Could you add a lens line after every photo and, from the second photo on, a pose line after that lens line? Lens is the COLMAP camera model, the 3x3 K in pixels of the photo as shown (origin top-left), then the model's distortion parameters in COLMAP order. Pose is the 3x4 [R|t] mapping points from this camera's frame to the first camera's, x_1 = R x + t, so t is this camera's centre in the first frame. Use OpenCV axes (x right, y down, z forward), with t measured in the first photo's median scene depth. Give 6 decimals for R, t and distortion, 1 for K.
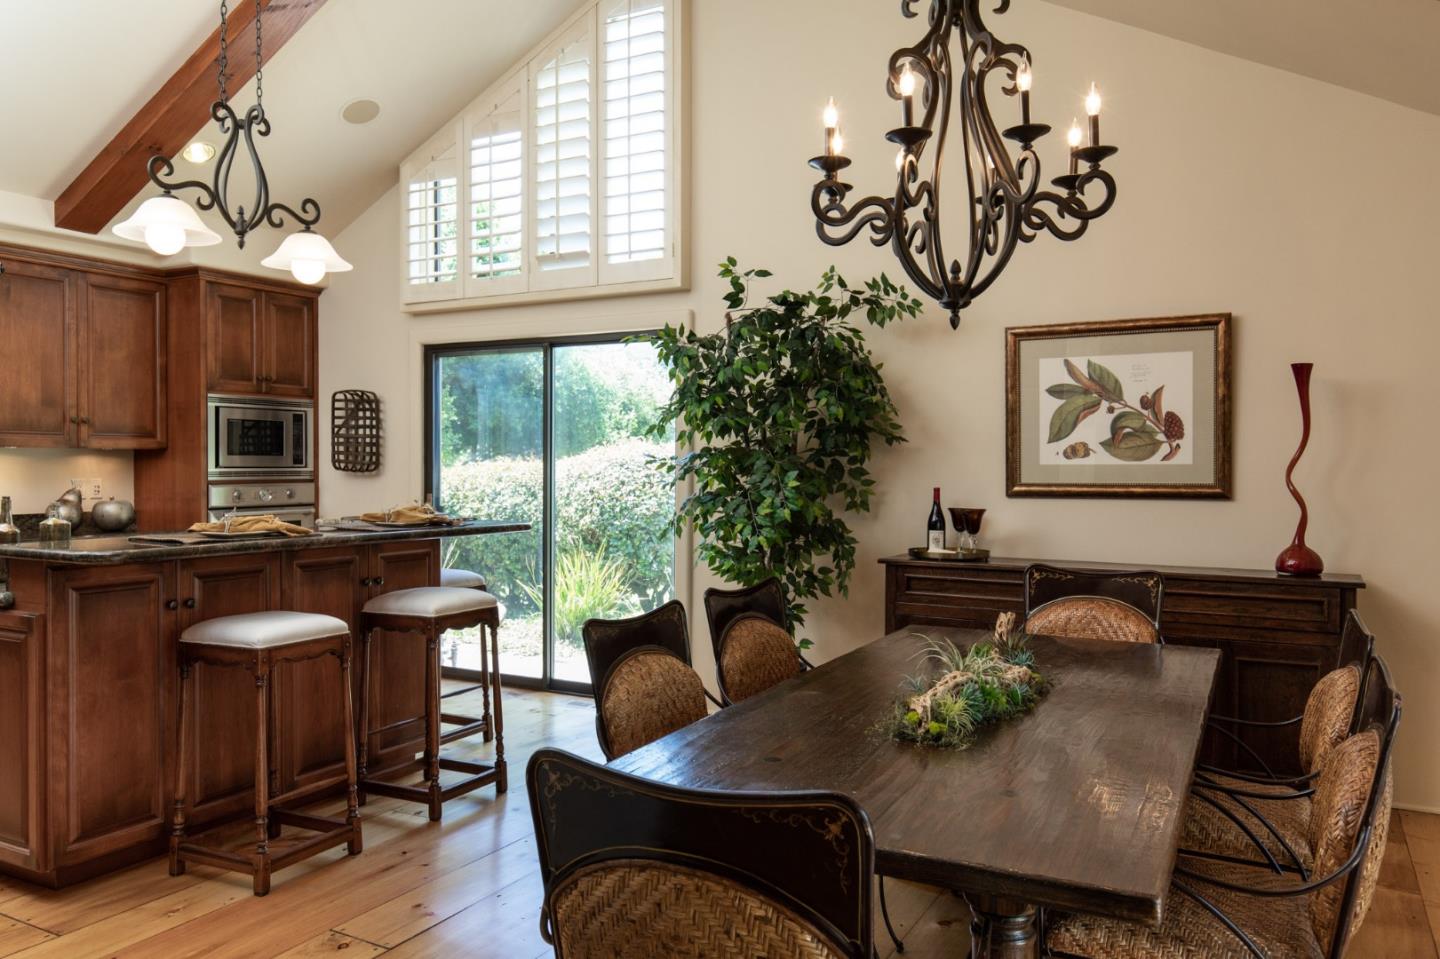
lens RADIAL K [[1101.7, 0, 720.0], [0, 1101.7, 479.5], [0, 0, 1]] dist [-0.003155, -0.001241]
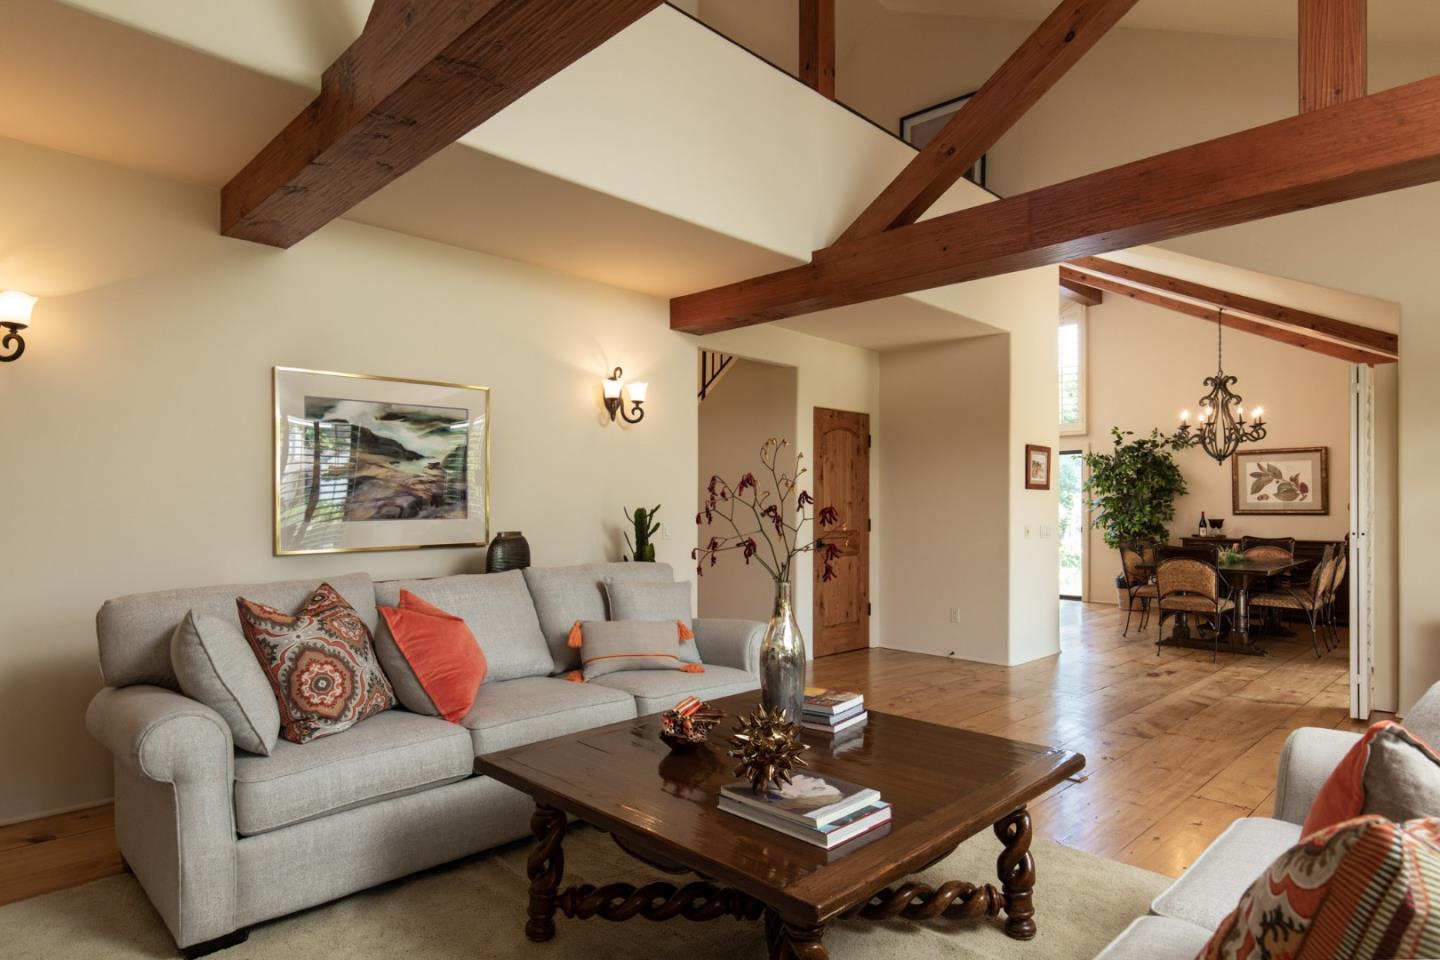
lens RADIAL K [[810.6, 0, 718.8], [0, 810.6, 498.3], [0, 0, 1]] dist [-0.000218, -0.000248]
pose [[0.955913, -0.003219, -0.293632, -0.467926], [-0.005459, 0.999572, -0.028732, 0.051865], [0.293599, 0.029068, 0.955487, -1.642958]]
